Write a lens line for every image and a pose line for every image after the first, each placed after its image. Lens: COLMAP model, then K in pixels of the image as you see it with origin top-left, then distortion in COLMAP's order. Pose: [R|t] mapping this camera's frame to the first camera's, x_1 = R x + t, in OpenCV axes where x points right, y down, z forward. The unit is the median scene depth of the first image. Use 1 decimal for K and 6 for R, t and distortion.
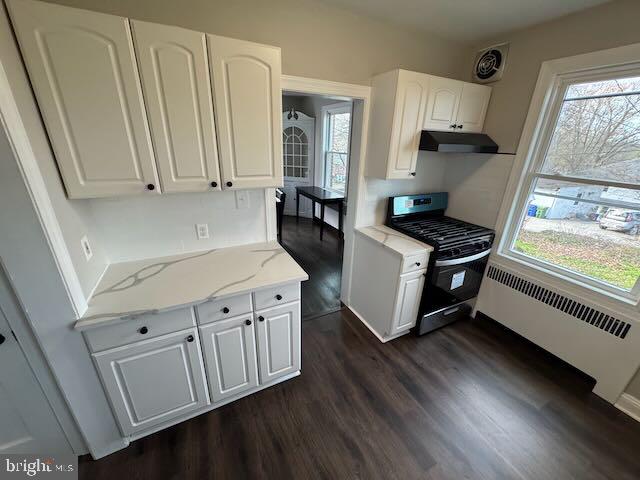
lens RADIAL K [[259.0, 0, 317.0], [0, 259.0, 239.4], [0, 0, 1]] dist [0.004371, -0.000449]
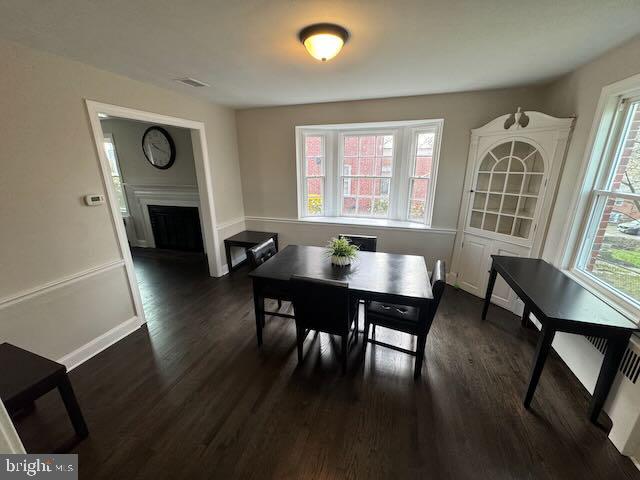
lens RADIAL K [[259.0, 0, 319.5], [0, 259.0, 239.7], [0, 0, 1]] dist [0.004371, -0.000449]
pose [[0.720560, 0.165422, -0.673371, 0.012358], [-0.226983, 0.973892, -0.003641, -0.151229], [0.655188, 0.155467, 0.739296, 0.387330]]
